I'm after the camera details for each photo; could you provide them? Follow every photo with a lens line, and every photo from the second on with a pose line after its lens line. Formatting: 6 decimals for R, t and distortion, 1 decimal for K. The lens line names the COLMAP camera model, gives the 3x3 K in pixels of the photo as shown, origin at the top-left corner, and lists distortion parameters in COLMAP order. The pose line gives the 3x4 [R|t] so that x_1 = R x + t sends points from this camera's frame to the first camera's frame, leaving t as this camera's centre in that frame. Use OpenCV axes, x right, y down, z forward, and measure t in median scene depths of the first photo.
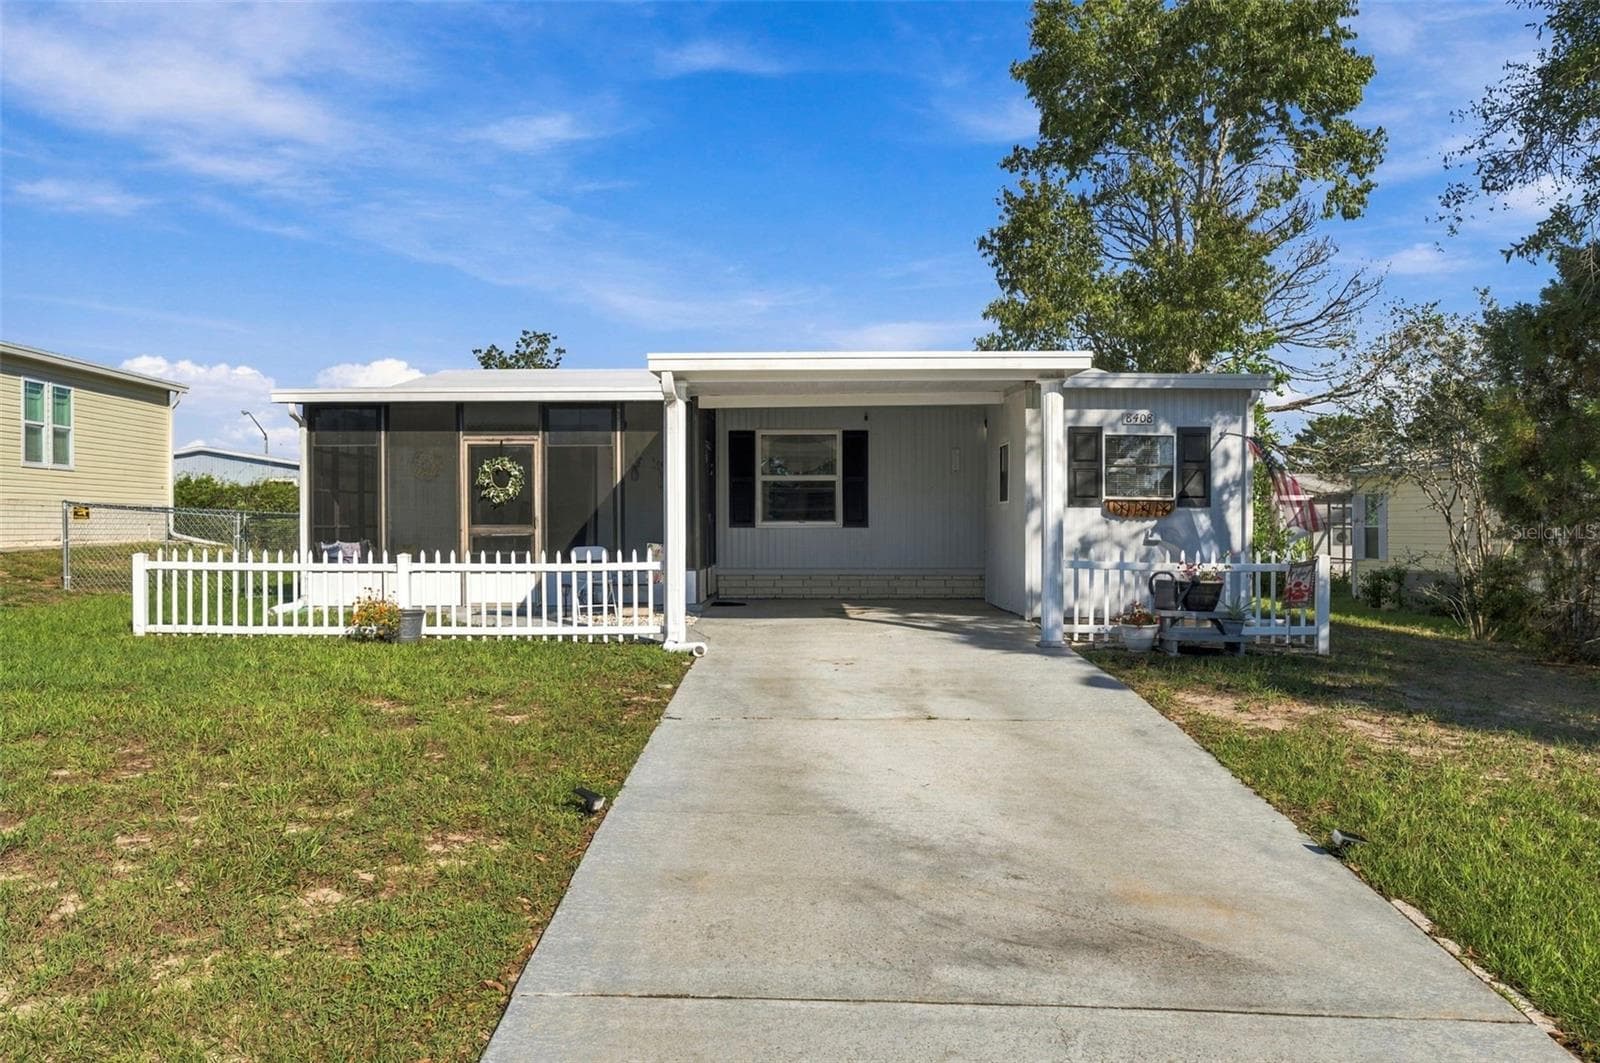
lens RADIAL K [[1385.5, 0, 808.1], [0, 1385.5, 533.7], [0, 0, 1]] dist [-0.007745, -0.002258]
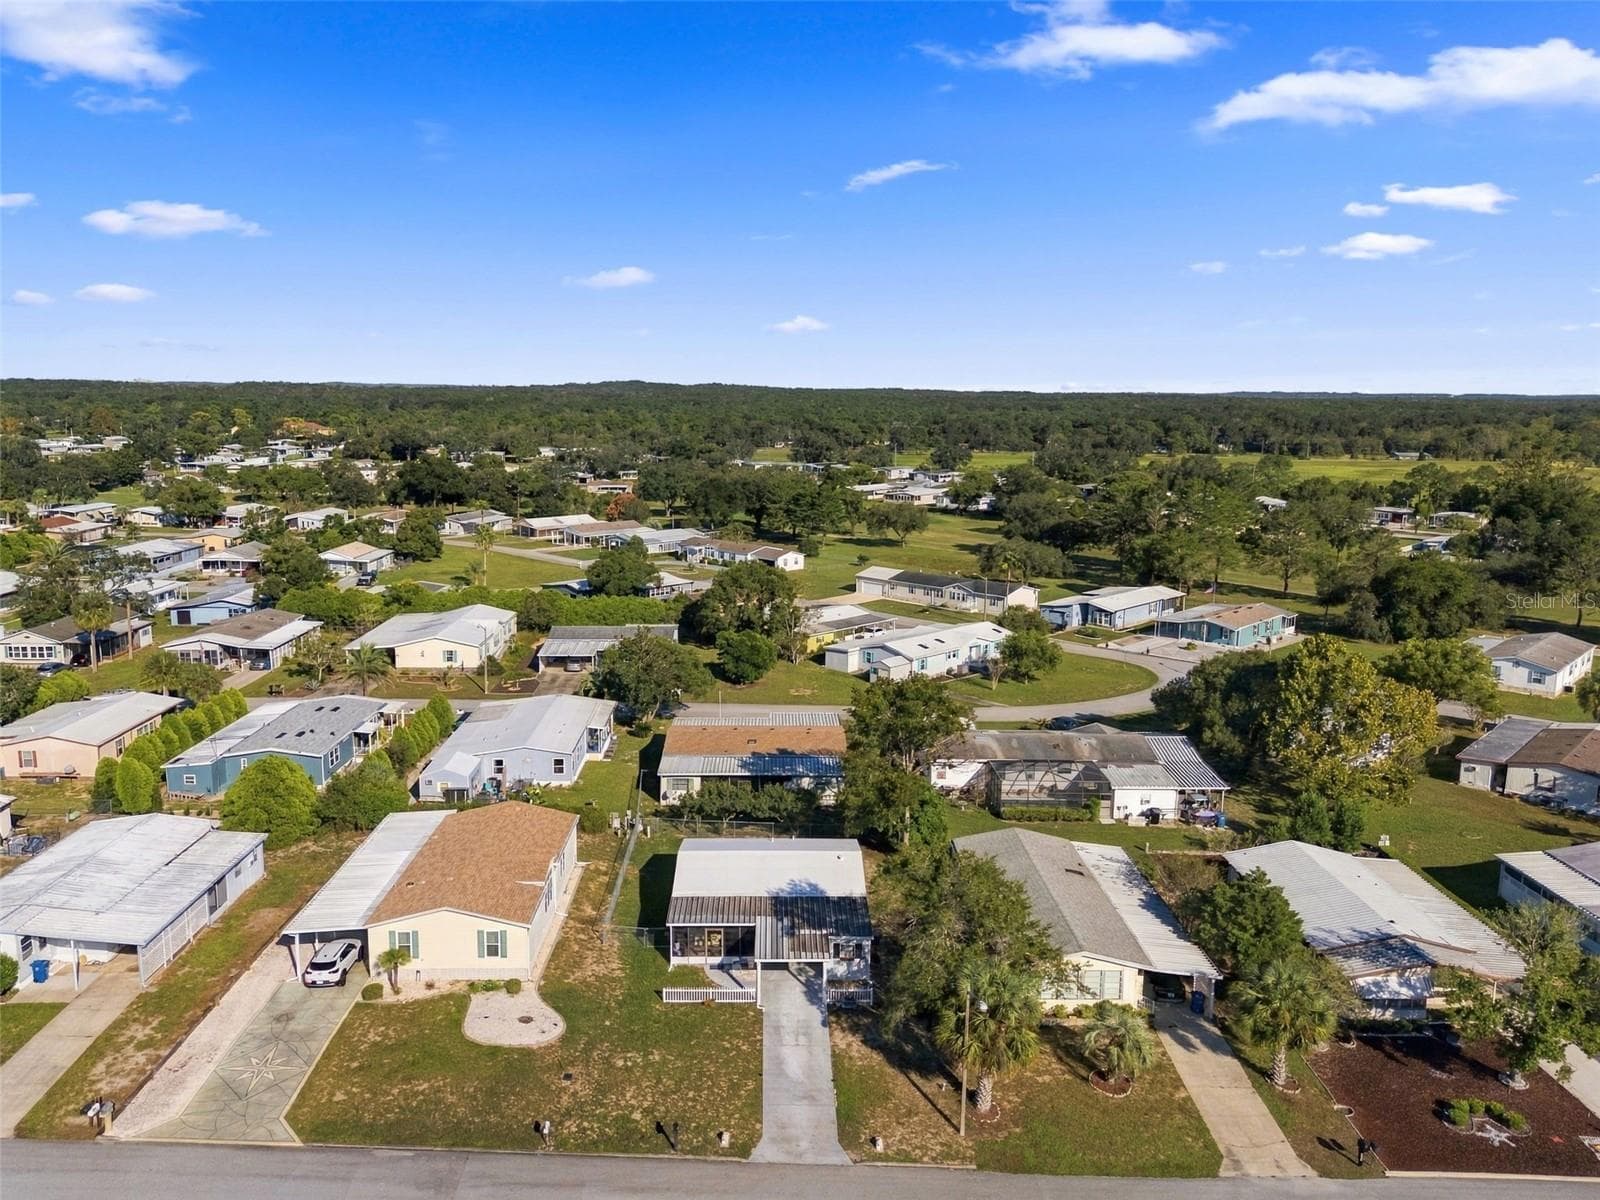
lens RADIAL K [[1173.4, 0, 798.1], [0, 1173.4, 600.3], [0, 0, 1]] dist [0.078357, -0.071820]
pose [[0.999619, 0.005927, 0.026966, -0.055425], [-0.010554, 0.984542, 0.174831, -1.801466], [-0.025513, -0.175049, 0.984229, -2.633732]]
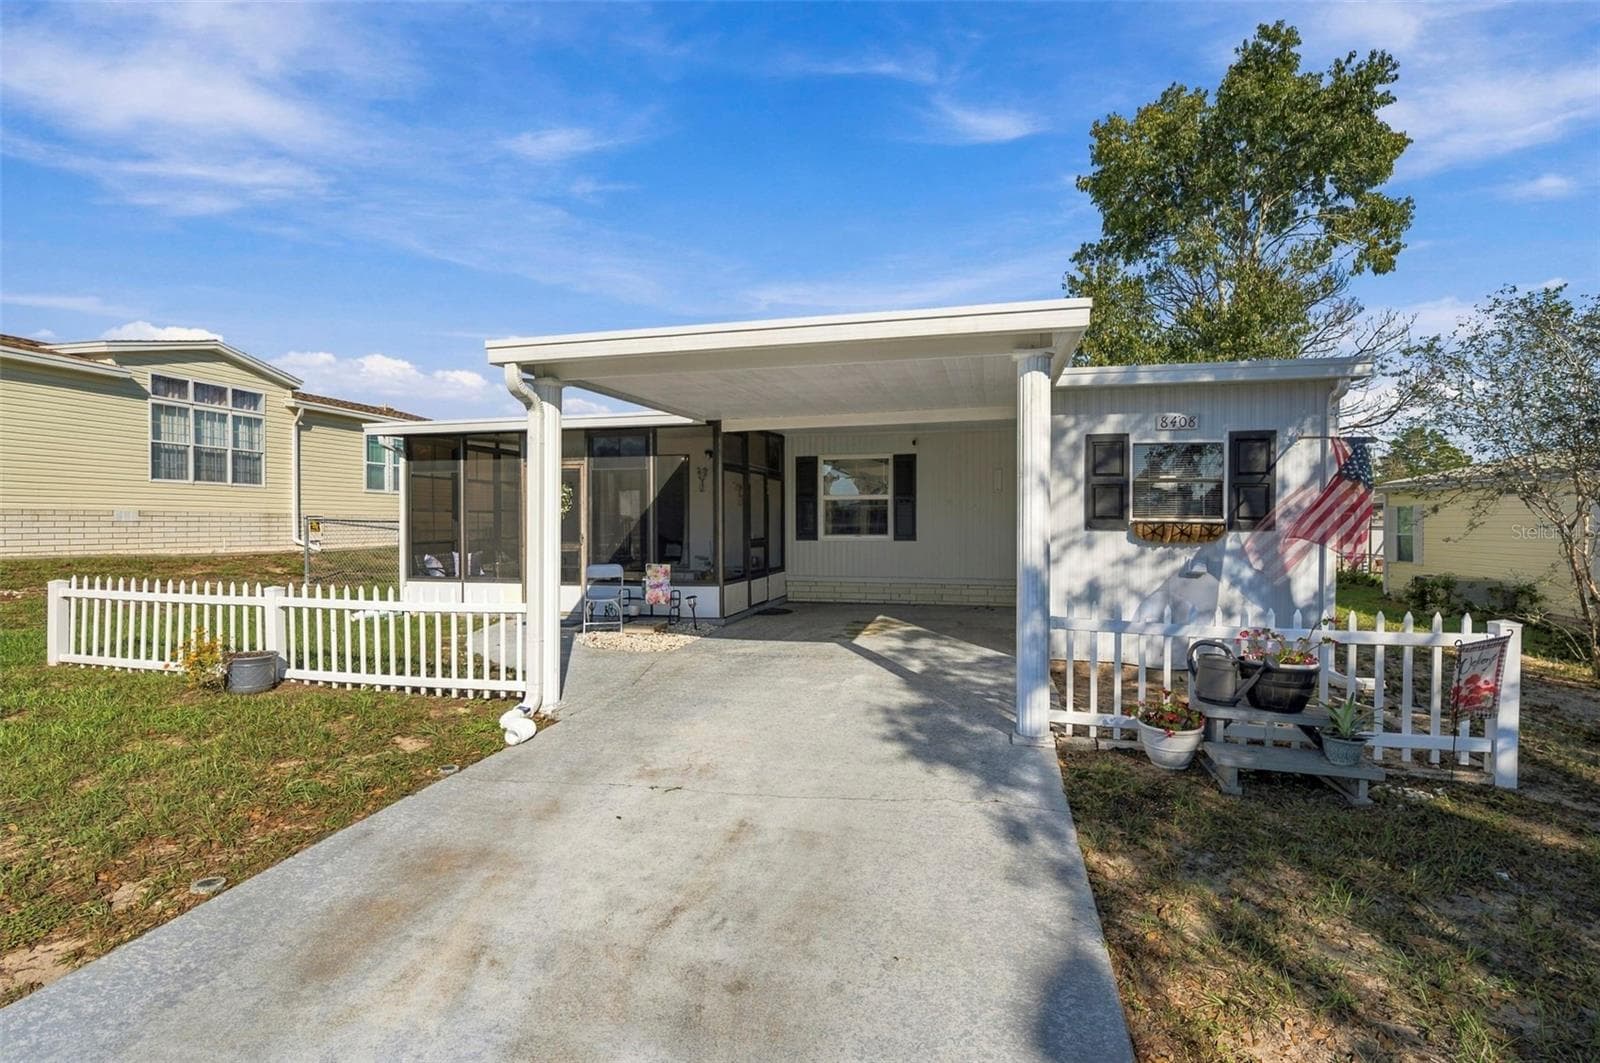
lens RADIAL K [[746.4, 0, 801.7], [0, 746.4, 530.0], [0, 0, 1]] dist [0.002107, 0.000170]
pose [[0.970803, 0.003382, -0.239854, 0.113551], [-0.002241, 0.999985, 0.005029, -0.018502], [0.239867, -0.004345, 0.970796, 0.456139]]
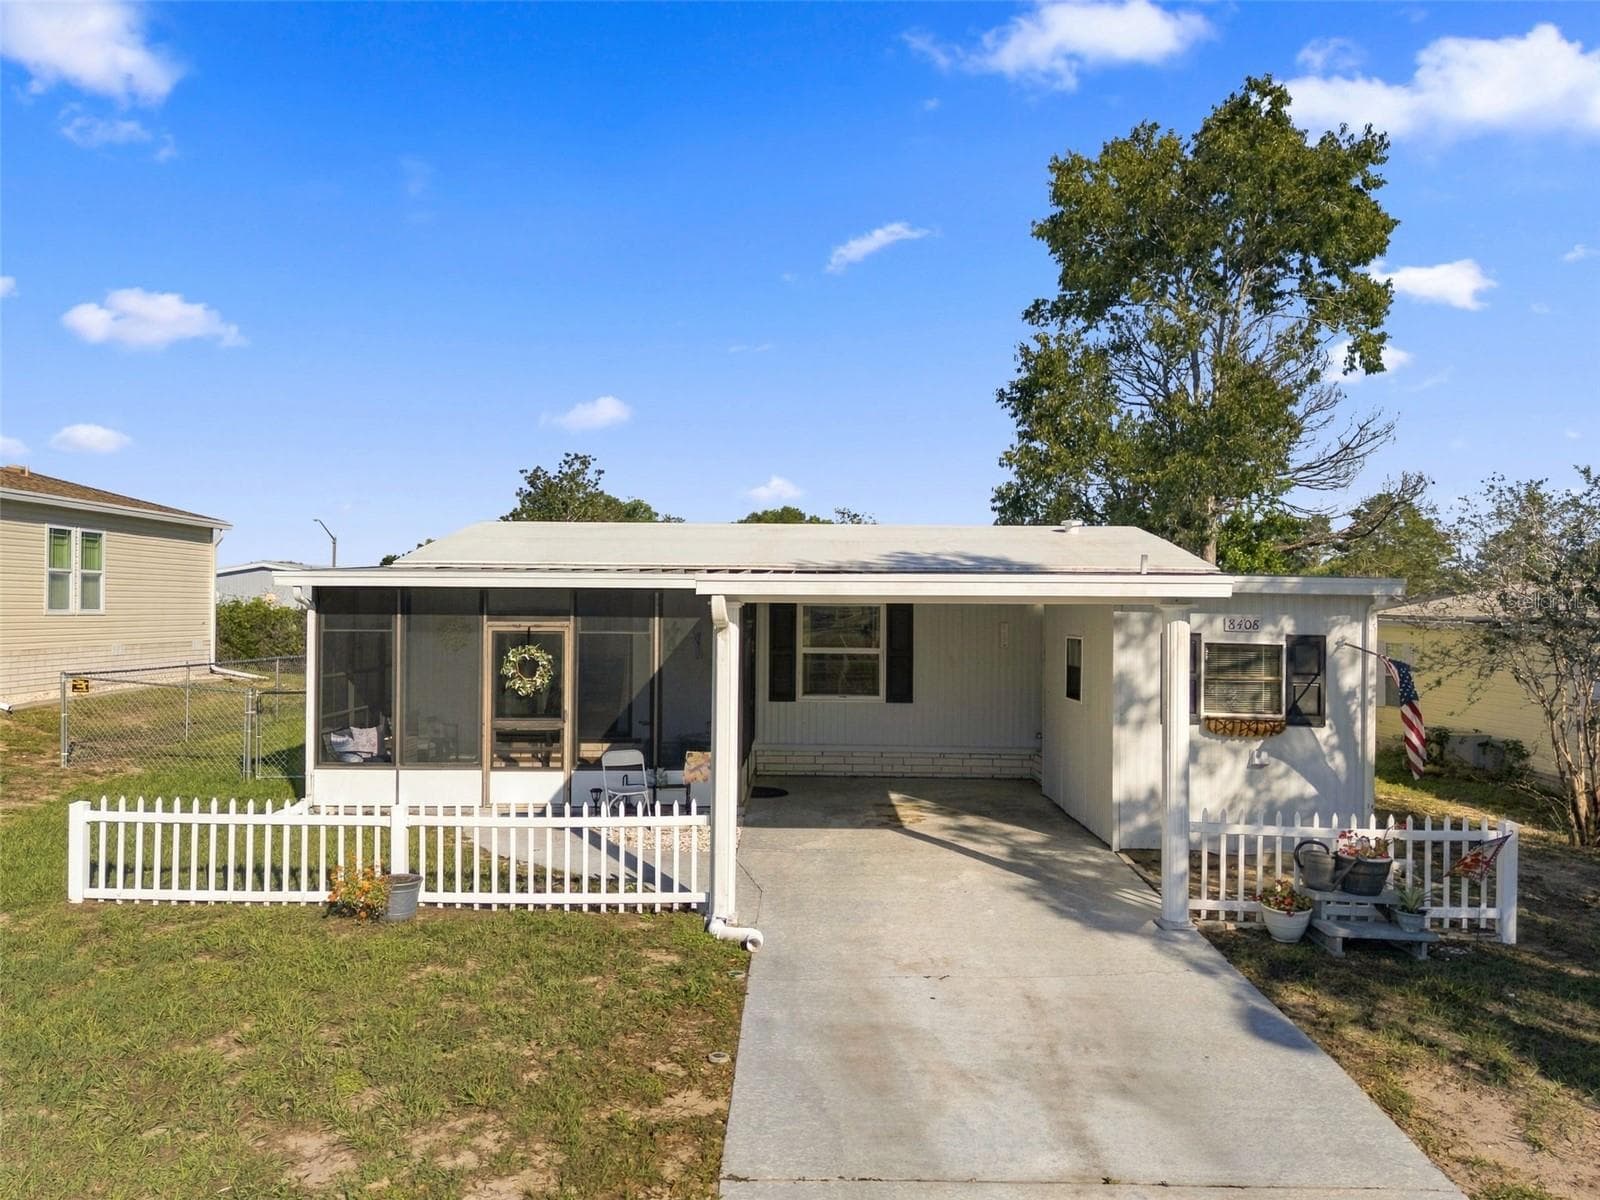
lens RADIAL K [[1173.4, 0, 798.1], [0, 1173.4, 600.3], [0, 0, 1]] dist [0.078357, -0.071820]
pose [[0.999900, 0.010748, -0.009188, -0.034306], [-0.010843, 0.999888, -0.010338, -0.077285], [0.009076, 0.010436, 0.999904, 0.211118]]
